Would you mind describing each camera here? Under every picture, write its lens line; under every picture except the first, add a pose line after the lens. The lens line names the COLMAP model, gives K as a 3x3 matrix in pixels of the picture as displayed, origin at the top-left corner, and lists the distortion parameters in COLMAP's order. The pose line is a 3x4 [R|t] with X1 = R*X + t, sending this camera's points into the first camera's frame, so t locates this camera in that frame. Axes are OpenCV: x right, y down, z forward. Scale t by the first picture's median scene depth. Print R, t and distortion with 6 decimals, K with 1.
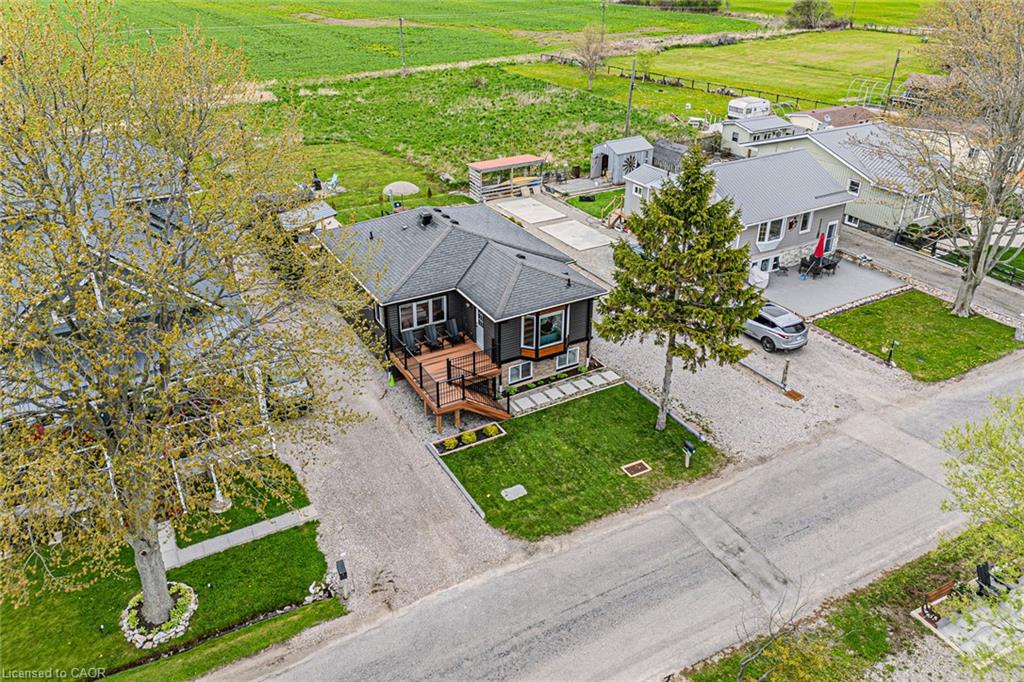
lens RADIAL K [[726.6, 0, 515.9], [0, 726.6, 340.3], [0, 0, 1]] dist [0.041337, -0.002235]
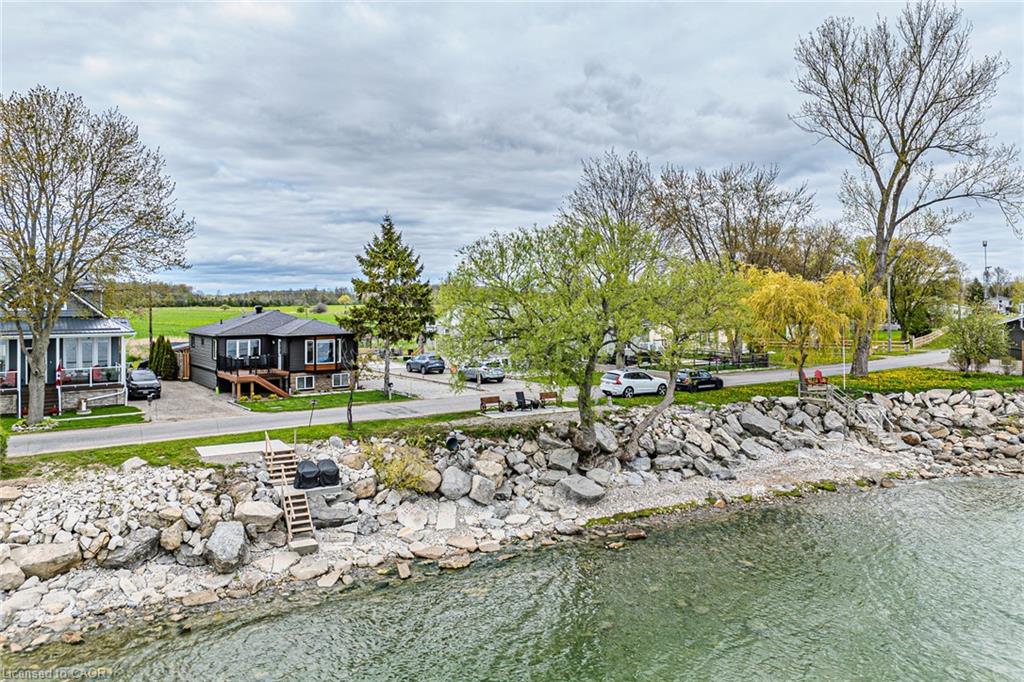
lens RADIAL K [[726.6, 0, 510.1], [0, 726.6, 336.1], [0, 0, 1]] dist [0.041337, -0.002235]
pose [[0.999002, -0.017068, 0.041270, 0.391038], [0.032825, 0.907228, -0.419355, 0.637757], [-0.030284, 0.420292, 0.906884, -0.496927]]
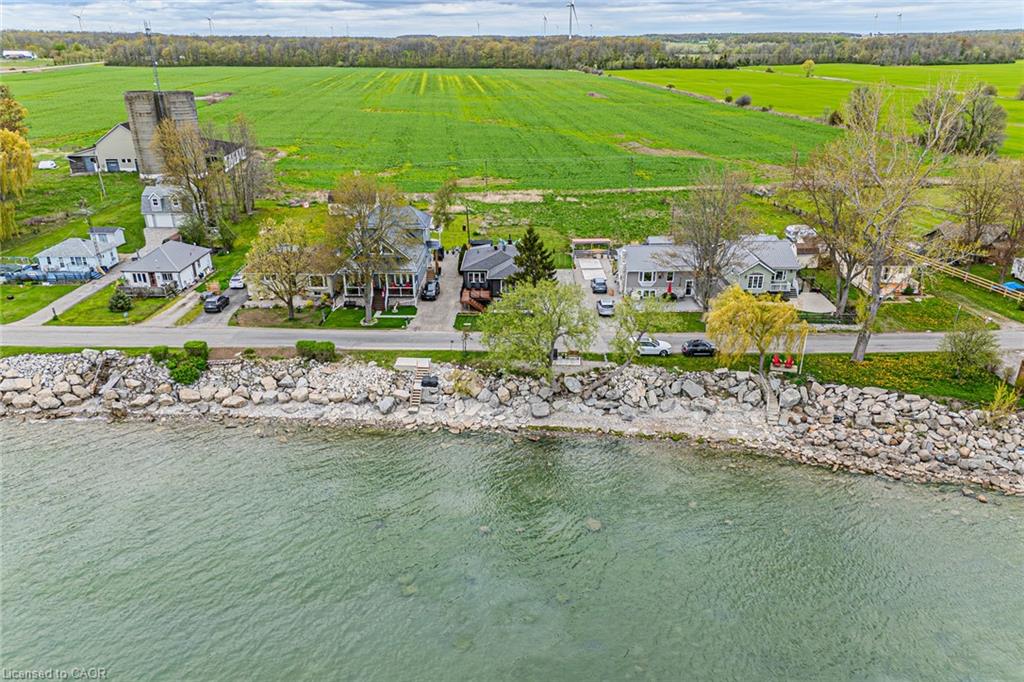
lens RADIAL K [[726.6, 0, 513.2], [0, 726.6, 345.5], [0, 0, 1]] dist [0.041337, -0.002235]
pose [[0.860381, 0.177818, -0.477625, 1.453075], [-0.234459, 0.970201, -0.061145, 0.376118], [0.452520, 0.164592, 0.876433, -1.456298]]
